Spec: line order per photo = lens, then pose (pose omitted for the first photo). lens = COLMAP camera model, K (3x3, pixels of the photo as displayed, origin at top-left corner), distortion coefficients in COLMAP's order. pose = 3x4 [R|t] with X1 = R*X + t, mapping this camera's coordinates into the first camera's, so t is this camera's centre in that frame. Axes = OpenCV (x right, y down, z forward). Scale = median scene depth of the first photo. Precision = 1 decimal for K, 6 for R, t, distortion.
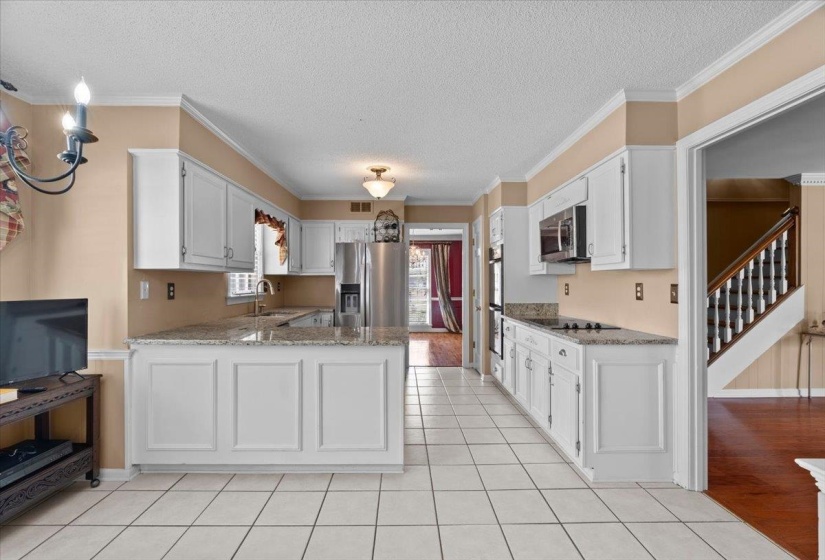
lens RADIAL K [[372.0, 0, 411.1], [0, 372.0, 279.7], [0, 0, 1]] dist [-0.008746, 0.001771]
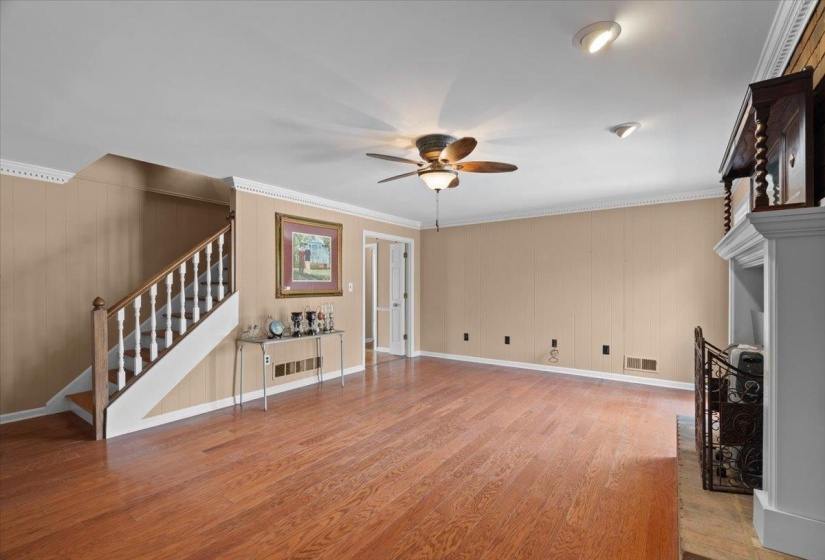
lens RADIAL K [[372.0, 0, 392.7], [0, 372.0, 287.4], [0, 0, 1]] dist [-0.008746, 0.001771]
pose [[0.619355, -0.001432, 0.785110, 0.537004], [-0.000492, 0.999997, 0.002211, 0.003276], [-0.785111, -0.001756, 0.619352, 0.058498]]
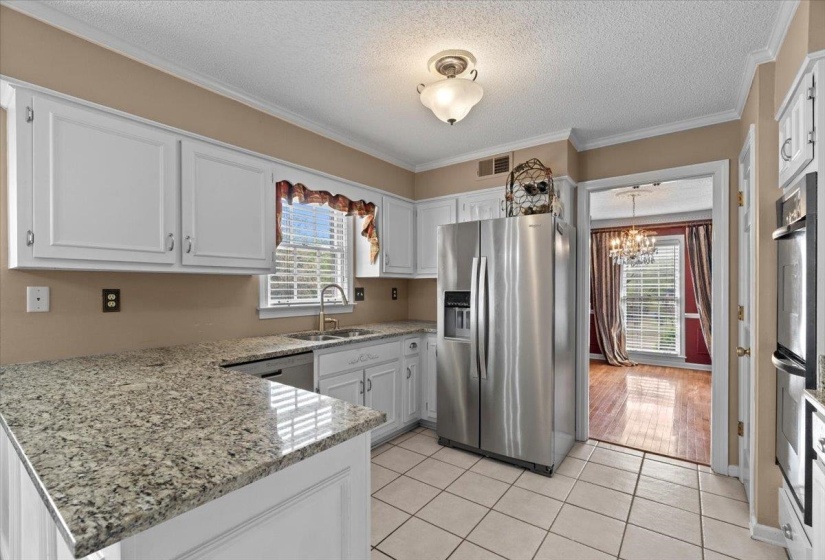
lens RADIAL K [[372.0, 0, 407.1], [0, 372.0, 289.3], [0, 0, 1]] dist [-0.008746, 0.001771]
pose [[0.787869, 0.006137, -0.615812, 0.163517], [0.001450, 0.999929, 0.011820, 0.001389], [0.615841, -0.010205, 0.787805, 0.524600]]
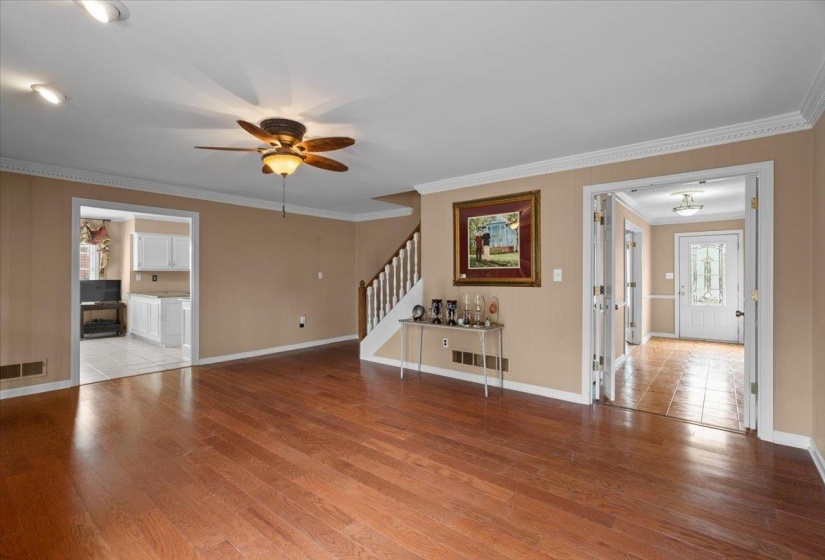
lens RADIAL K [[372.0, 0, 413.7], [0, 372.0, 276.6], [0, 0, 1]] dist [-0.008746, 0.001771]
pose [[0.770055, 0.001278, -0.637976, 1.803619], [0.001687, 0.999990, 0.004039, 0.005079], [0.637975, -0.004186, 0.770046, 0.057073]]
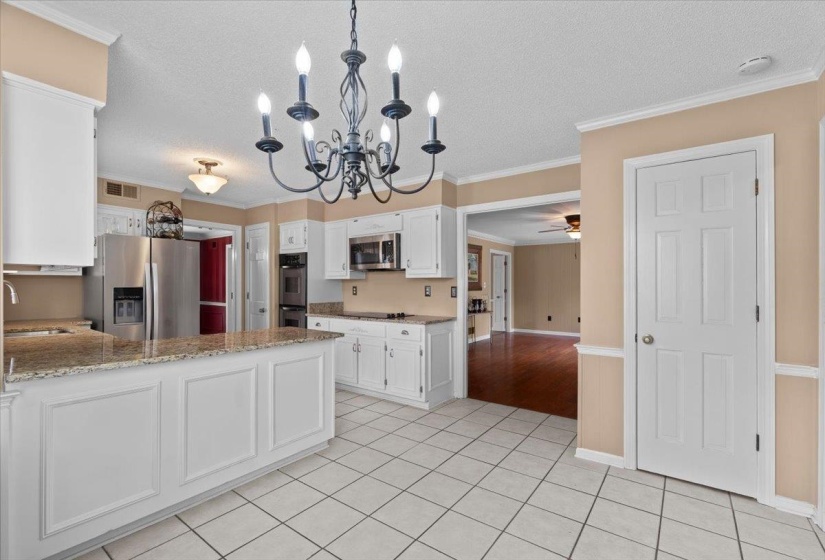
lens RADIAL K [[372.0, 0, 405.6], [0, 372.0, 281.8], [0, 0, 1]] dist [-0.008746, 0.001771]
pose [[0.616753, 0.008216, 0.787114, -0.473158], [-0.006756, 0.999964, -0.005144, -0.000148], [-0.787128, -0.002146, 0.616786, 0.046061]]
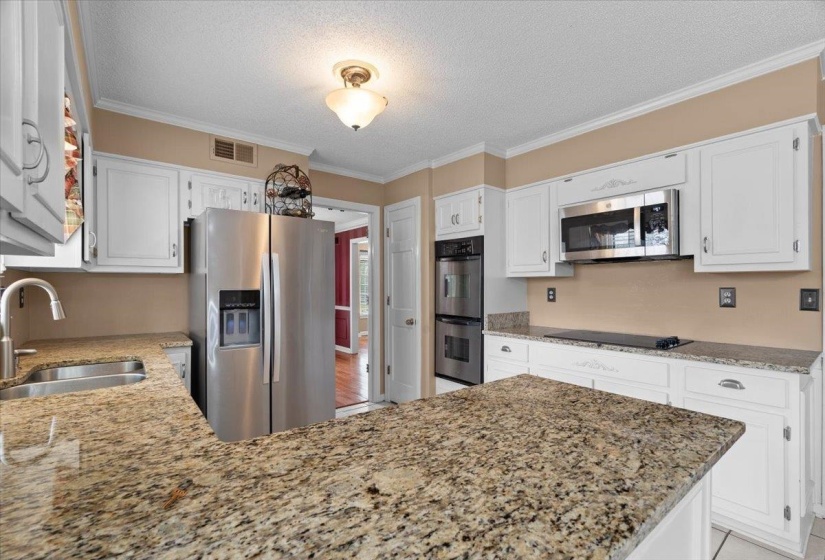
lens RADIAL K [[372.0, 0, 409.8], [0, 372.0, 282.4], [0, 0, 1]] dist [-0.008746, 0.001771]
pose [[0.794317, 0.005721, 0.607476, -0.325153], [-0.003944, 0.999983, -0.004260, 0.002247], [-0.607490, 0.000988, 0.794327, 0.495557]]
